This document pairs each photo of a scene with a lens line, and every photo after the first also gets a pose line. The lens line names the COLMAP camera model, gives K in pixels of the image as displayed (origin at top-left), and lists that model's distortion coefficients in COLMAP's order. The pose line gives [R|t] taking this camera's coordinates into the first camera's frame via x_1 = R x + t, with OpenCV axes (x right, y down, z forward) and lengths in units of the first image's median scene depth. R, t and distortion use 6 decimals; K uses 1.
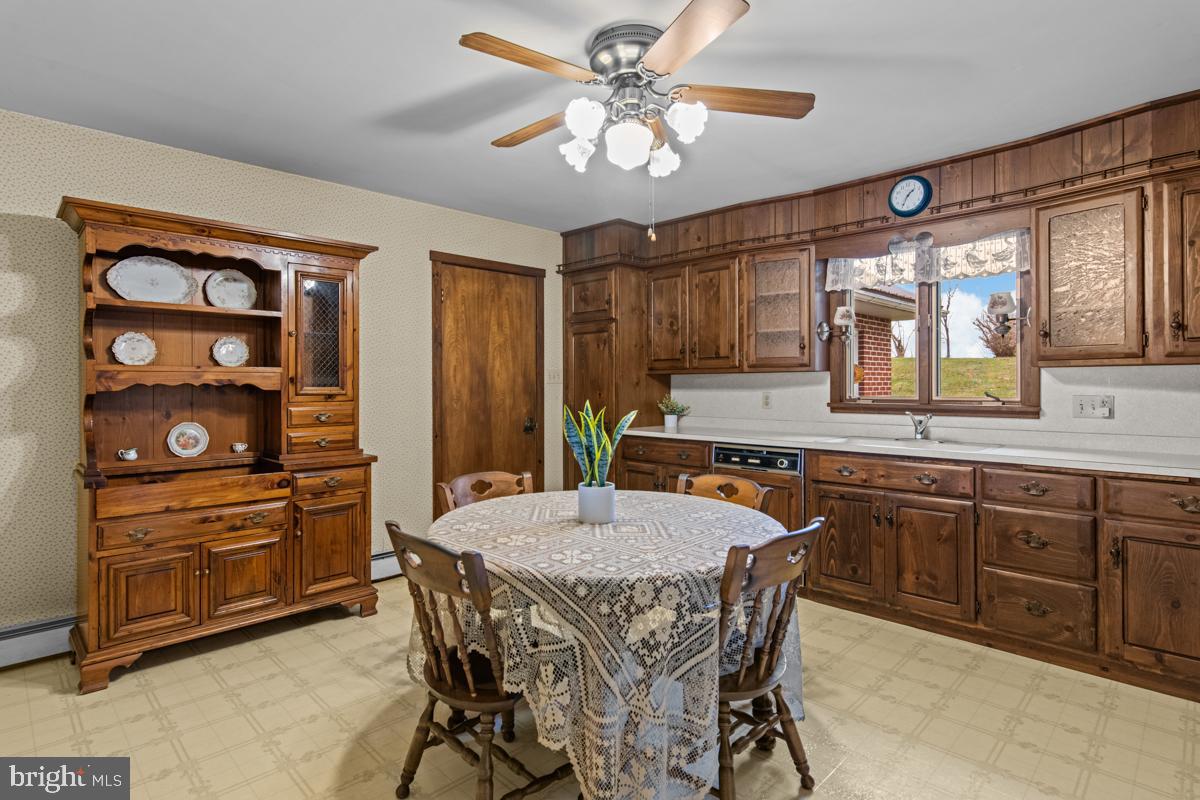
lens RADIAL K [[609.4, 0, 593.3], [0, 609.4, 385.7], [0, 0, 1]] dist [-0.001480, -0.001443]
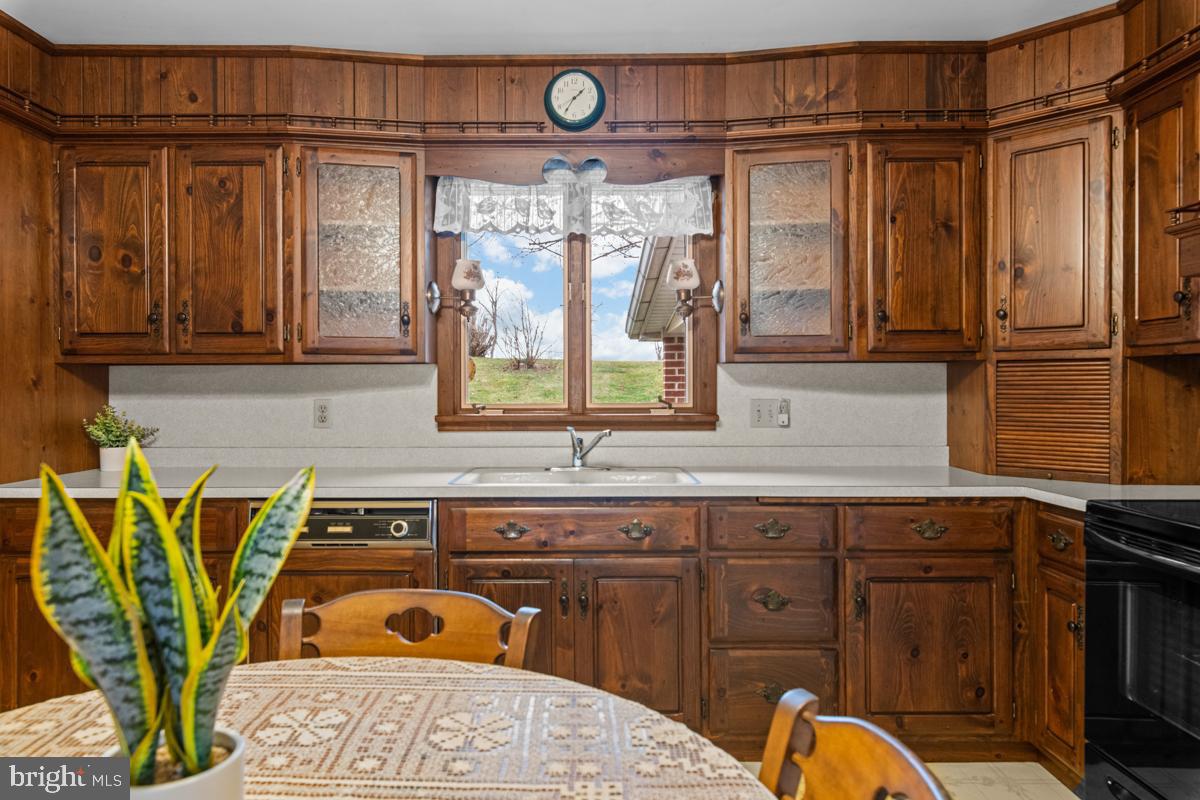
lens RADIAL K [[778.2, 0, 591.0], [0, 778.2, 392.2], [0, 0, 1]] dist [-0.003817, 0.003809]
pose [[0.705133, -0.003878, 0.709065, -0.070609], [0.000907, 0.999989, 0.004567, 0.001539], [-0.709075, -0.002578, 0.705128, 0.420497]]
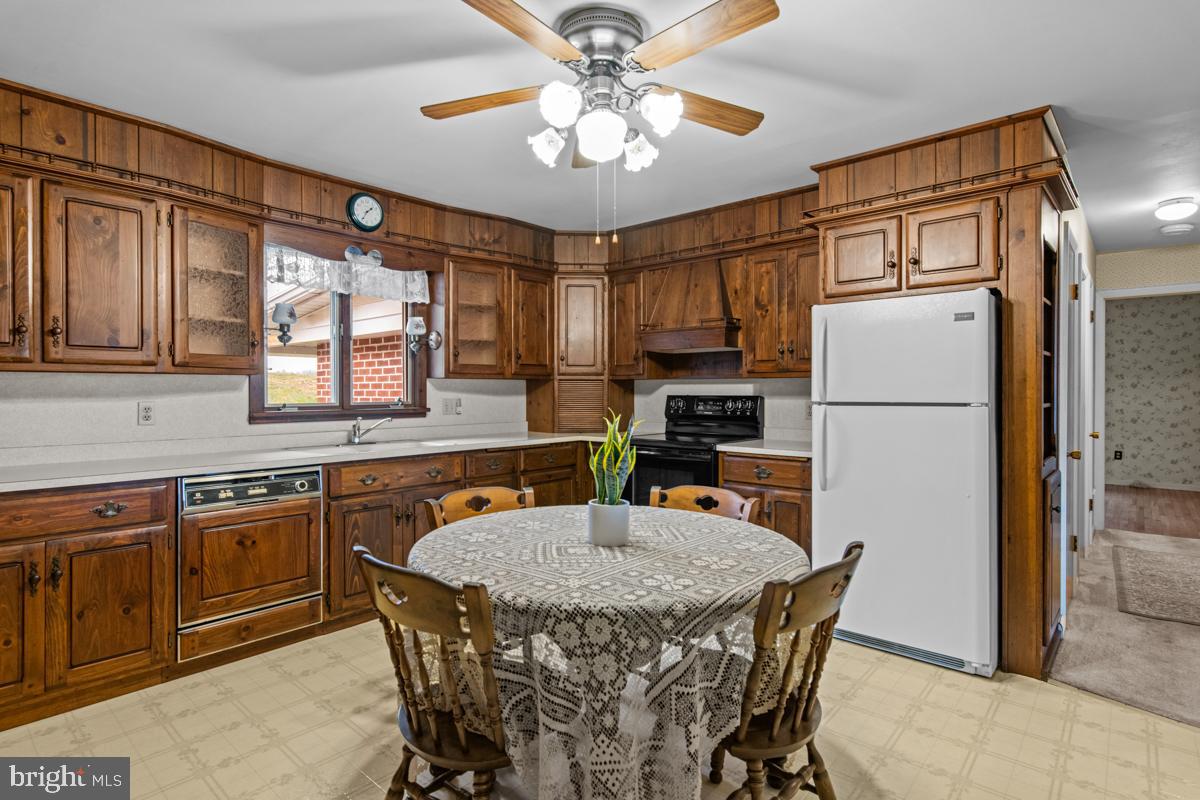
lens RADIAL K [[609.4, 0, 596.9], [0, 609.4, 394.1], [0, 0, 1]] dist [-0.001480, -0.001443]
pose [[-0.068196, -0.005041, 0.997659, -0.598479], [0.000164, 0.999987, 0.005064, -0.001806], [-0.997672, 0.000509, -0.068194, 0.718463]]
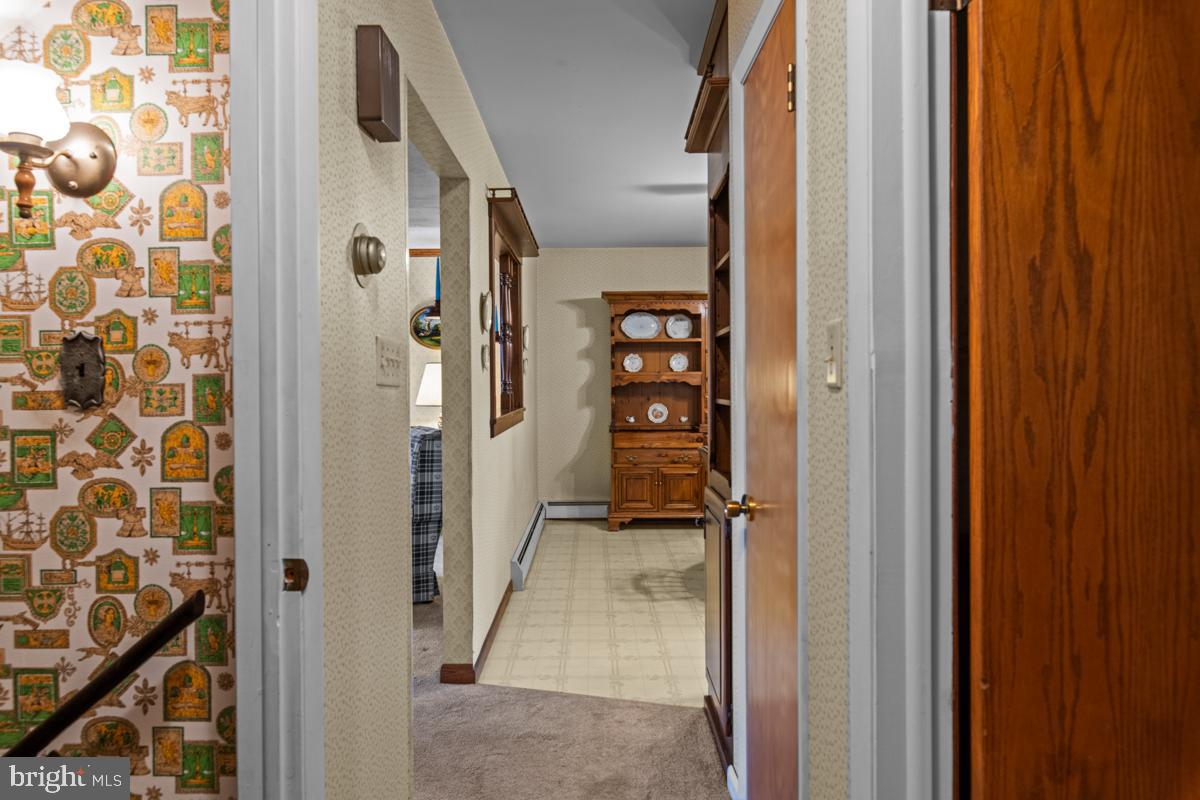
lens RADIAL K [[778.2, 0, 599.6], [0, 778.2, 392.9], [0, 0, 1]] dist [-0.003817, 0.003809]
pose [[0.714417, 0.008559, -0.699667, 0.767889], [0.002857, 0.999881, 0.015149, -0.004971], [0.699714, -0.012822, 0.714308, -0.708100]]
